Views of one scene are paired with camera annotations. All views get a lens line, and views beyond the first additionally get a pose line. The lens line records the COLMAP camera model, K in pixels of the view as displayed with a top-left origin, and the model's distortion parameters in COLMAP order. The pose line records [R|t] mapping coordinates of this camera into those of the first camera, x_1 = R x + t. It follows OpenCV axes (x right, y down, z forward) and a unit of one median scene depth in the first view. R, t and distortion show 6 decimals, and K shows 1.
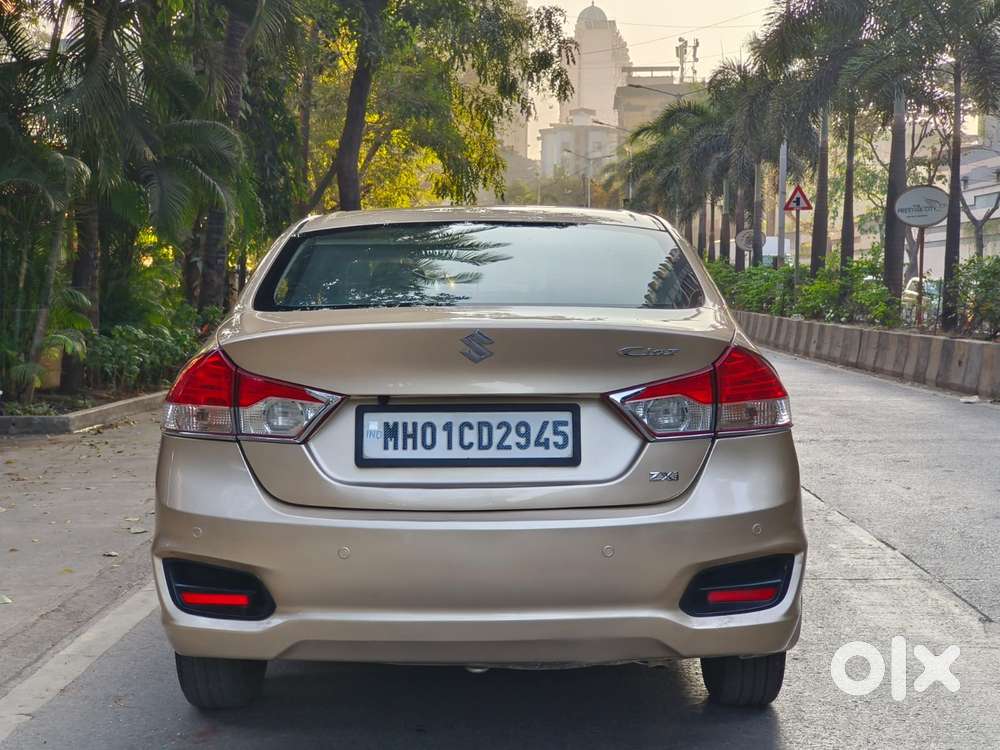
lens RADIAL K [[1430.1, 0, 500.0], [0, 1430.1, 375.0], [0, 0, 1]] dist [0.329754, -1.058128]
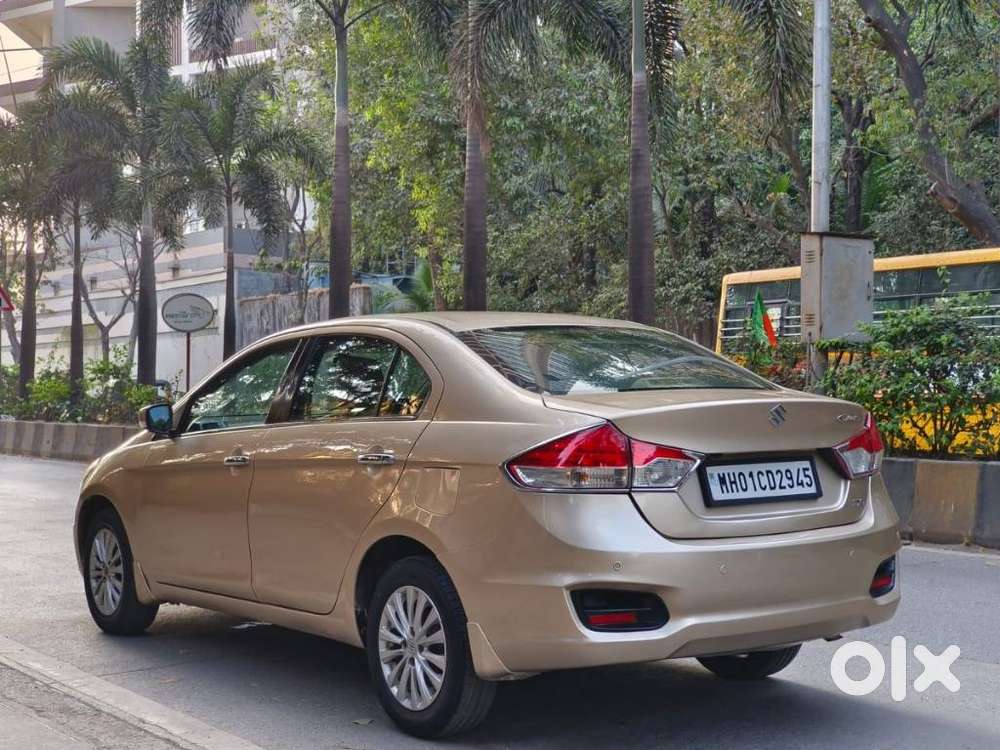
lens RADIAL K [[1430.1, 0, 500.0], [0, 1430.1, 375.0], [0, 0, 1]] dist [0.329754, -1.058128]
pose [[0.801369, -0.002935, 0.598164, -0.305747], [0.044930, 0.997458, -0.055299, 0.001914], [-0.596481, 0.071190, 0.799464, 0.008282]]
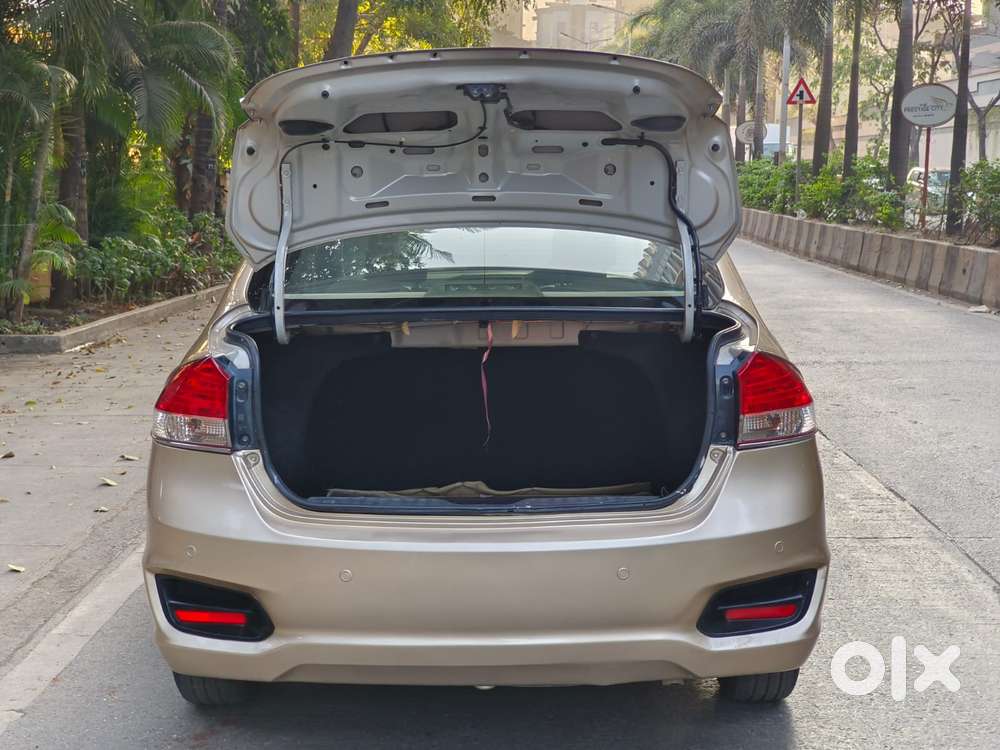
lens RADIAL K [[1430.1, 0, 500.0], [0, 1430.1, 375.0], [0, 0, 1]] dist [0.329754, -1.058128]
pose [[0.999990, 0.001678, 0.004050, -0.002928], [-0.001999, 0.996741, 0.080644, -0.024249], [-0.003902, -0.080651, 0.996735, 0.017338]]
